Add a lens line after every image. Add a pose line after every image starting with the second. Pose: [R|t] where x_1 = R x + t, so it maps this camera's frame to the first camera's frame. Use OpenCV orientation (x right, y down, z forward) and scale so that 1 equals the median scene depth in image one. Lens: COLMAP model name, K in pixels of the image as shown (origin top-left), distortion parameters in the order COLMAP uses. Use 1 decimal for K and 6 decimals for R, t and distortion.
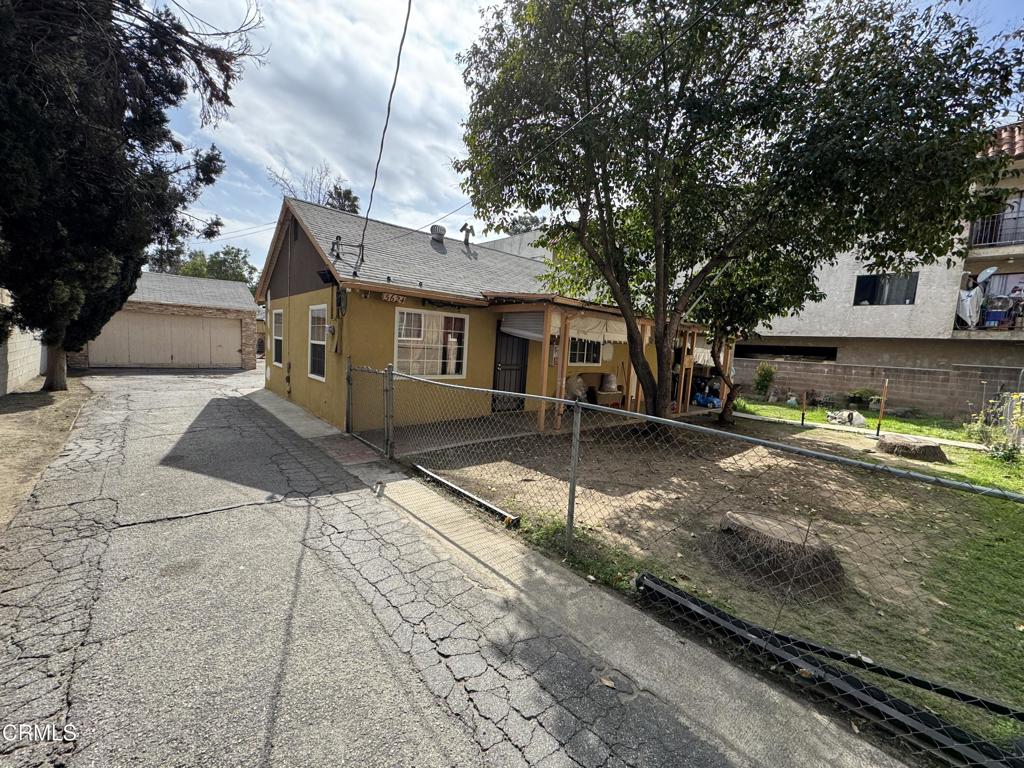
lens RADIAL K [[407.6, 0, 512.0], [0, 407.6, 384.0], [0, 0, 1]] dist [-0.001759, -0.000342]
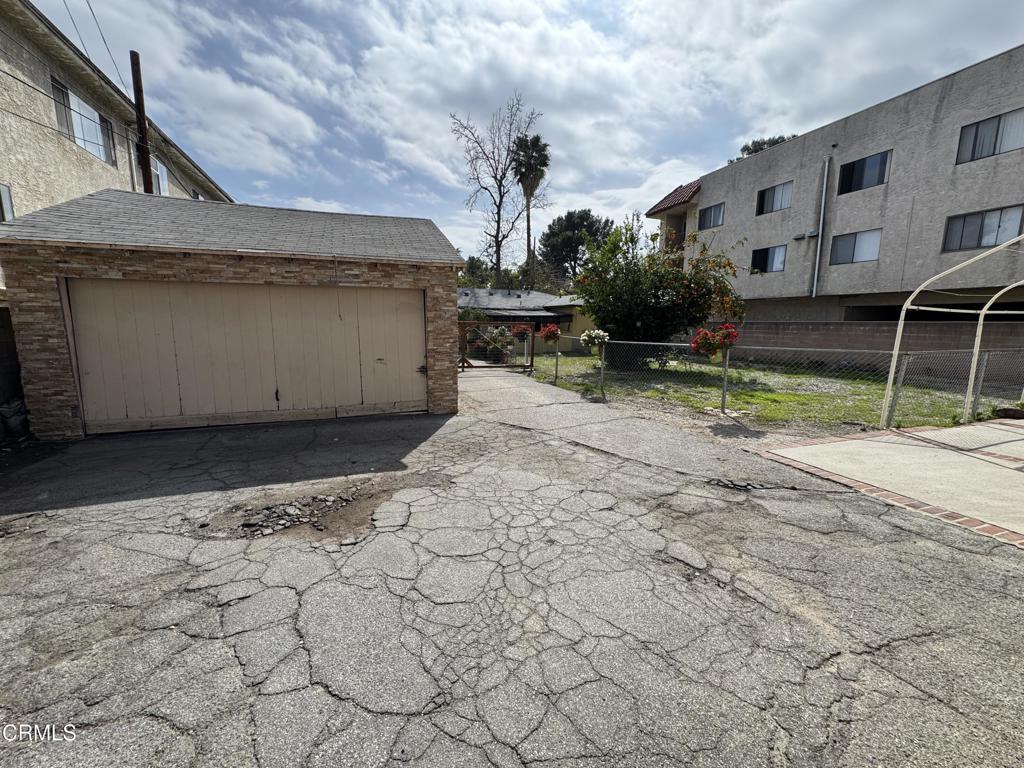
lens RADIAL K [[407.6, 0, 512.0], [0, 407.6, 384.0], [0, 0, 1]] dist [-0.001759, -0.000342]
pose [[0.930059, 0.001767, -0.367407, -0.435953], [0.012585, 0.999248, 0.036664, -0.080234], [0.367195, -0.038724, 0.929337, 0.653924]]
